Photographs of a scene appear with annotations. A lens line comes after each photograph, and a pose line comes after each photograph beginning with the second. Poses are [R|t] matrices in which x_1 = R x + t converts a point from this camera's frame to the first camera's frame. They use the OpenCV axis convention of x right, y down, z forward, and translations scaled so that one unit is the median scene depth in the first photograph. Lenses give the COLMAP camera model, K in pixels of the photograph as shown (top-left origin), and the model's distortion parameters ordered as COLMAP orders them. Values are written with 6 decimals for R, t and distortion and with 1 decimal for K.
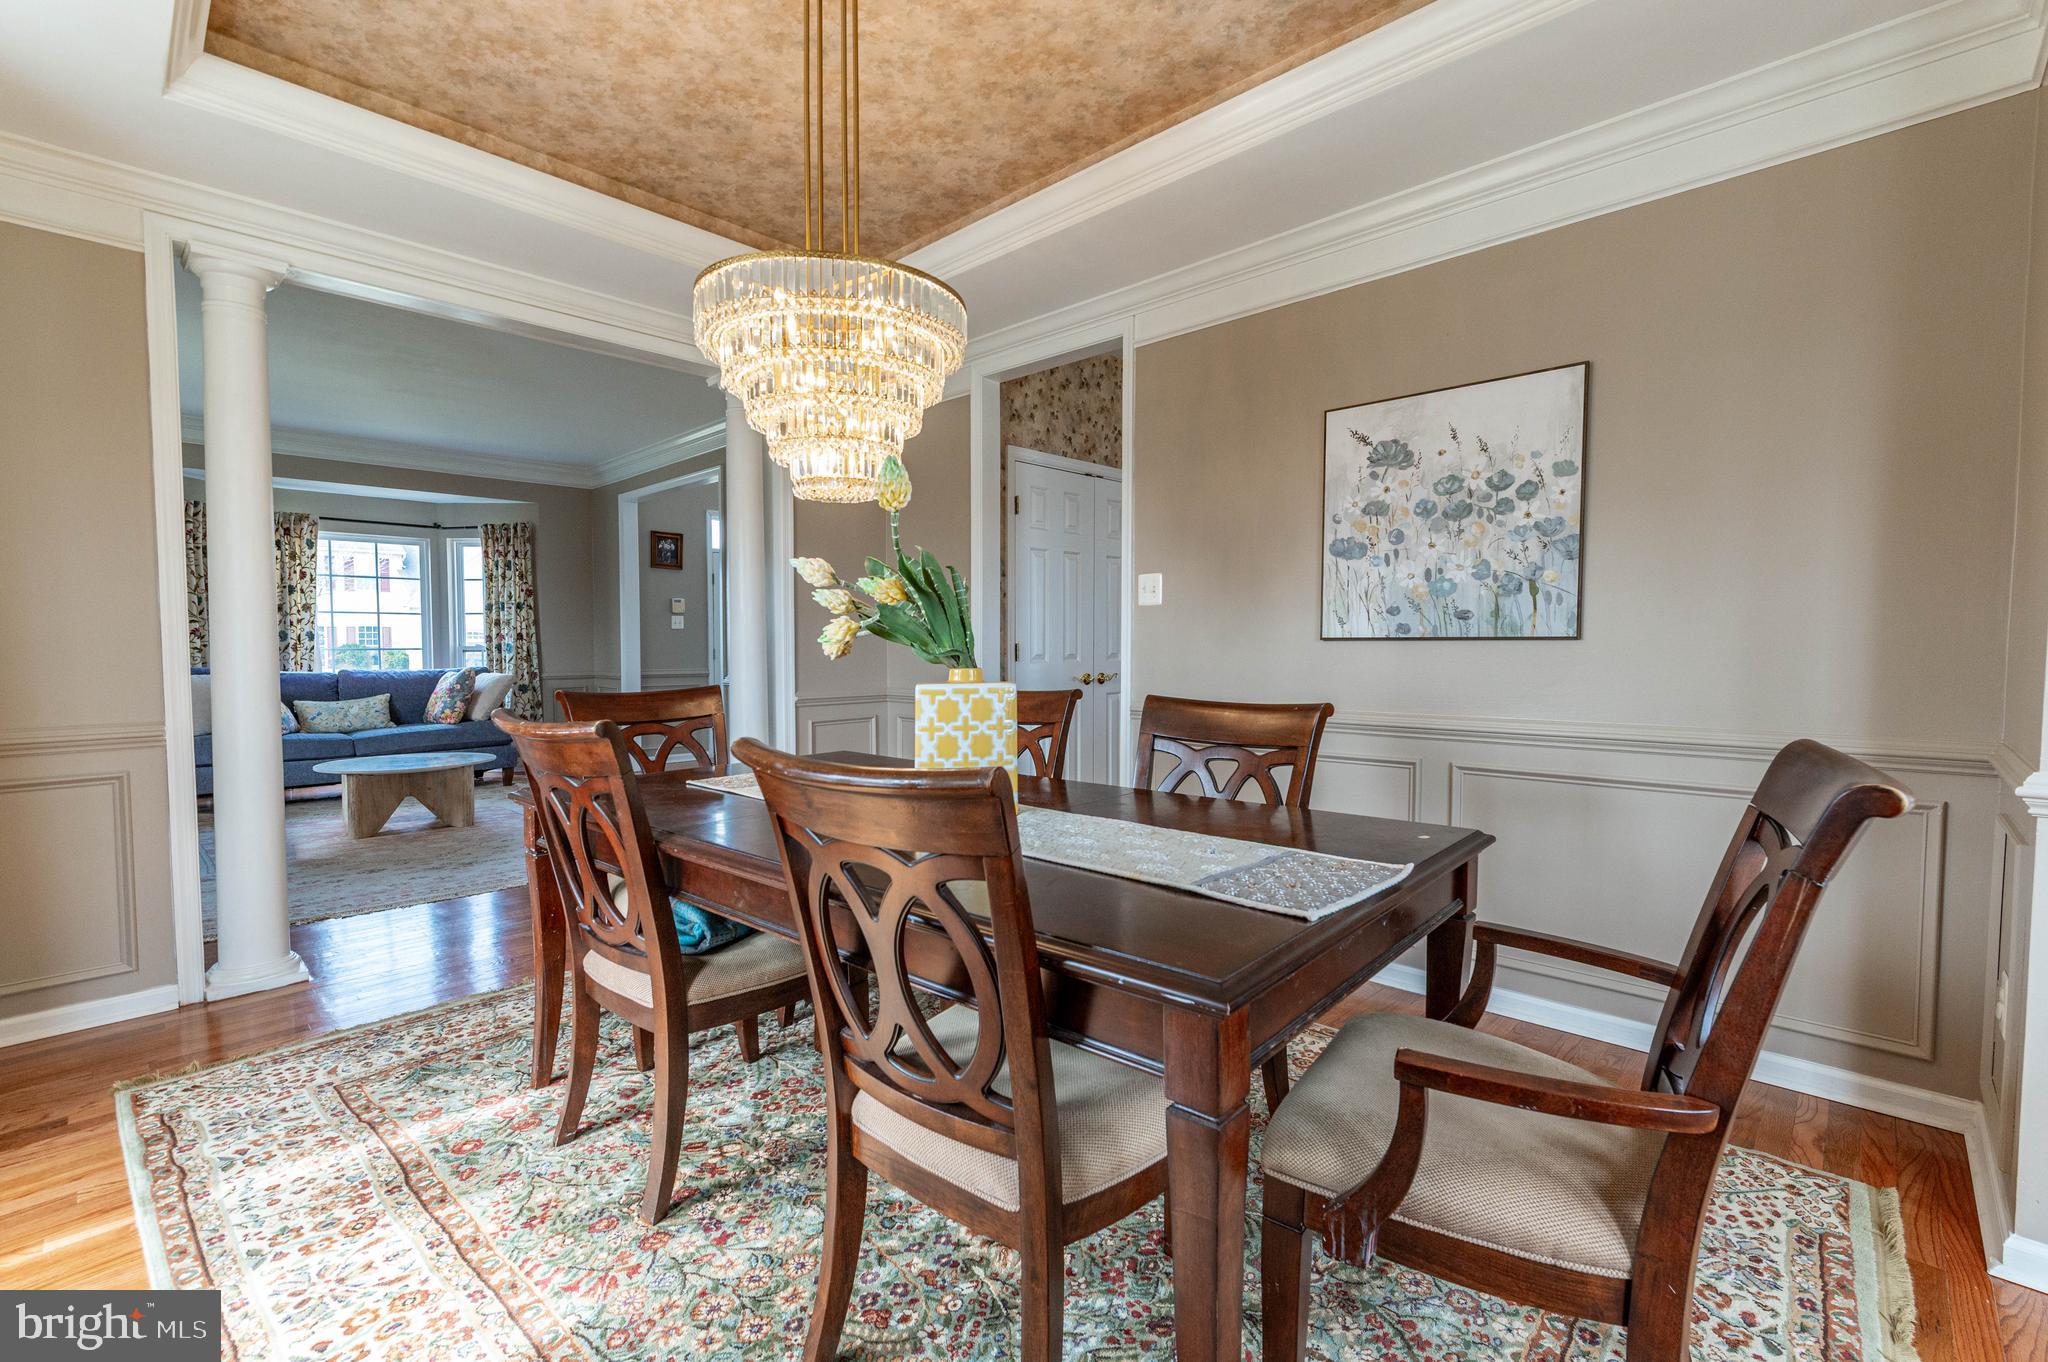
lens RADIAL K [[885.1, 0, 1035.1], [0, 885.1, 674.5], [0, 0, 1]] dist [0.001314, -0.000171]
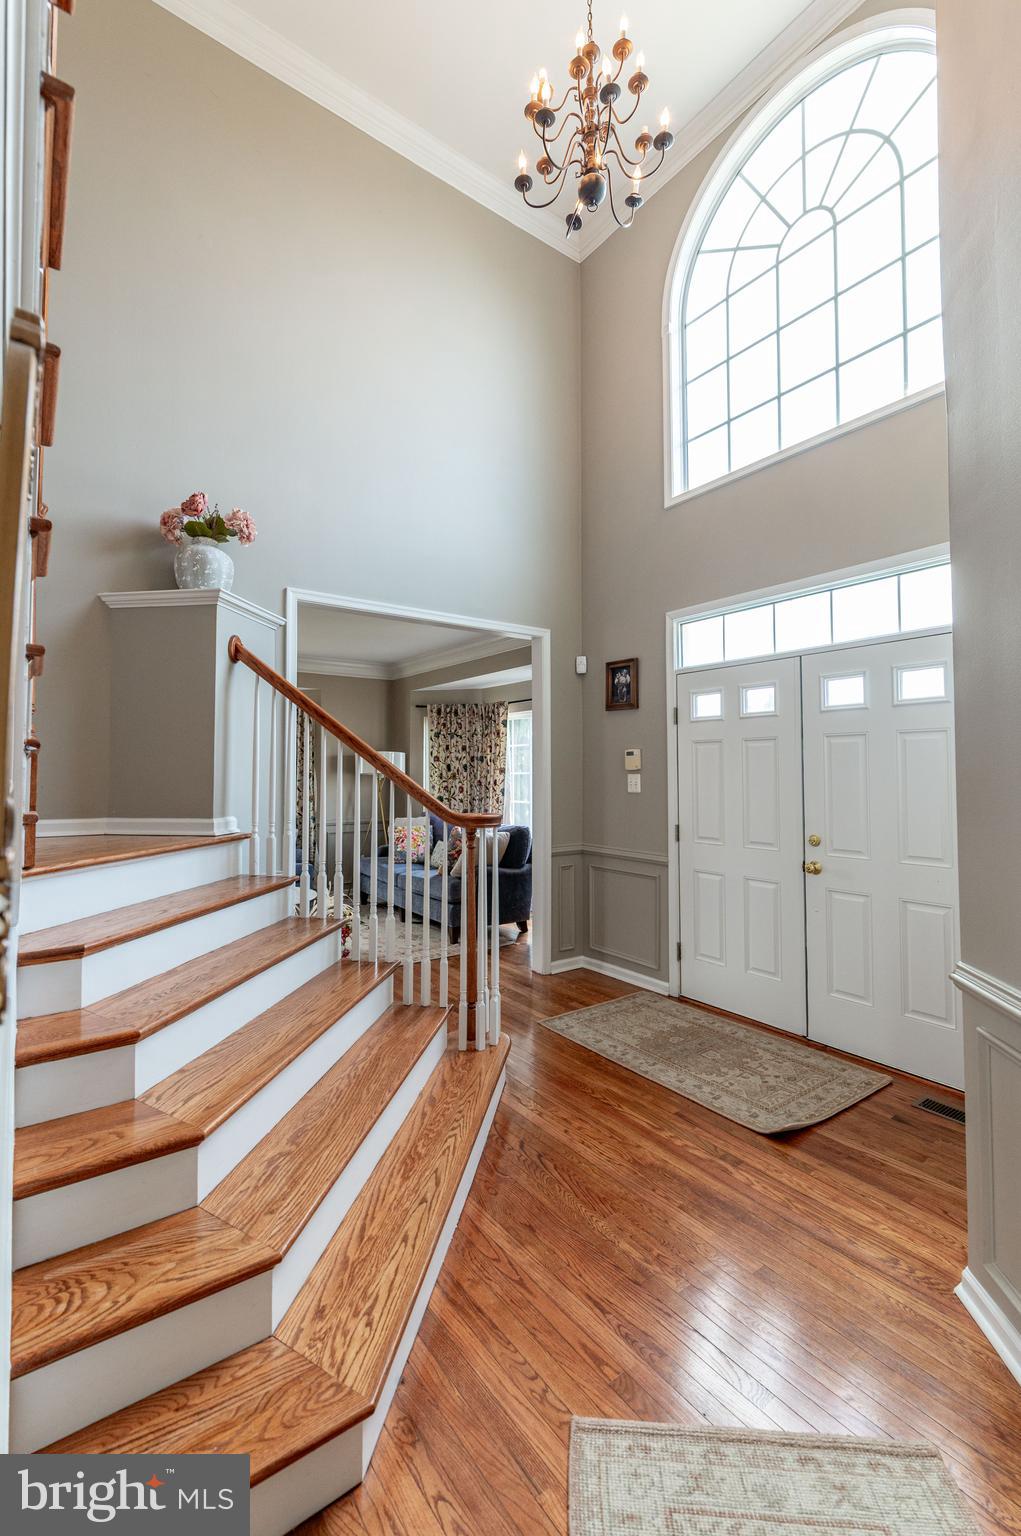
lens RADIAL K [[663.8, 0, 517.8], [0, 663.8, 743.4], [0, 0, 1]] dist [0.001314, -0.000171]
pose [[-0.168005, -0.038871, -0.985020, 0.405849], [-0.029511, 0.998973, -0.034388, -0.205591], [0.985344, 0.023292, -0.168979, 2.950042]]
